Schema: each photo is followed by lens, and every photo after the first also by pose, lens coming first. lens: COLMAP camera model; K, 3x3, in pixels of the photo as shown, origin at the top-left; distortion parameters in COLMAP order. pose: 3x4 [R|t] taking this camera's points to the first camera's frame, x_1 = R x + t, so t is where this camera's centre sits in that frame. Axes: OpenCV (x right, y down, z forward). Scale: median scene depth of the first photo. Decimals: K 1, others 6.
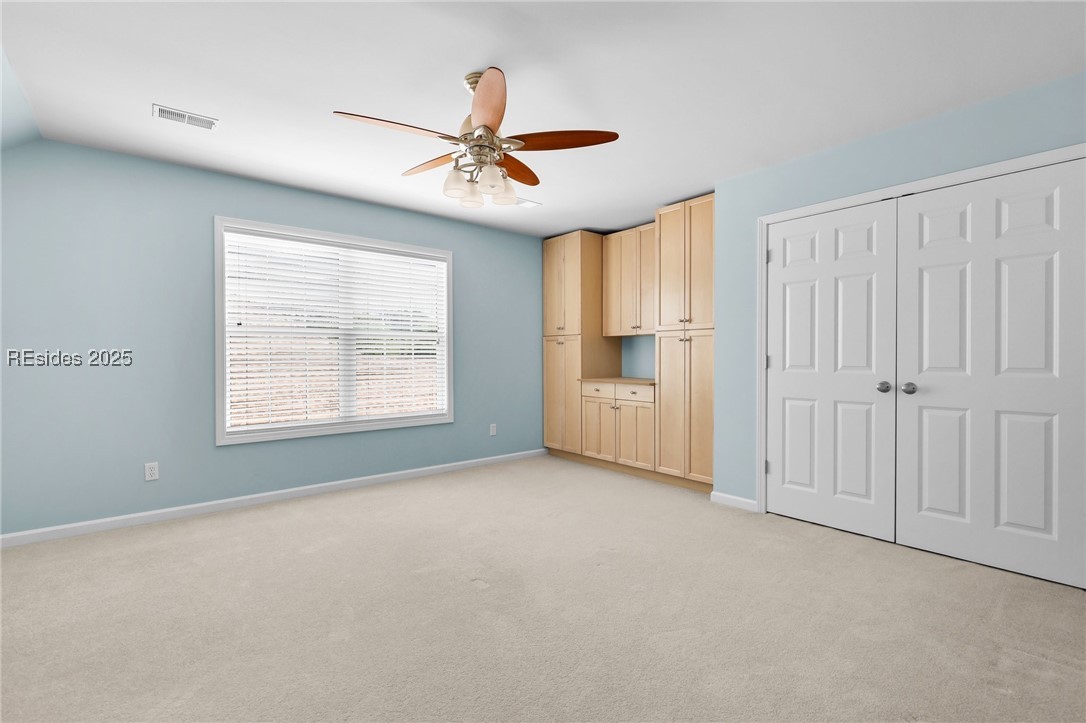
lens RADIAL K [[492.8, 0, 545.8], [0, 492.8, 360.8], [0, 0, 1]] dist [0.000320, -0.000153]
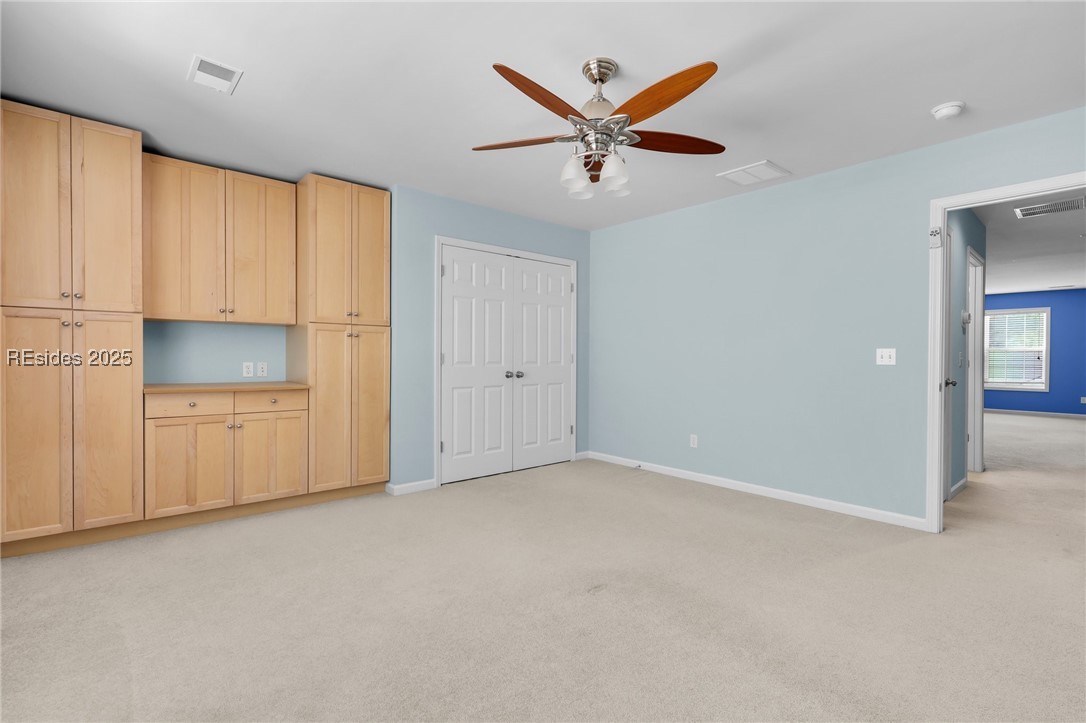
lens RADIAL K [[492.8, 0, 546.7], [0, 492.8, 361.4], [0, 0, 1]] dist [0.000320, -0.000153]
pose [[-0.026390, -0.009439, 0.999607, -0.753668], [-0.000244, 0.999955, 0.009436, -0.003142], [-0.999652, 0.000005, -0.026391, 0.776975]]
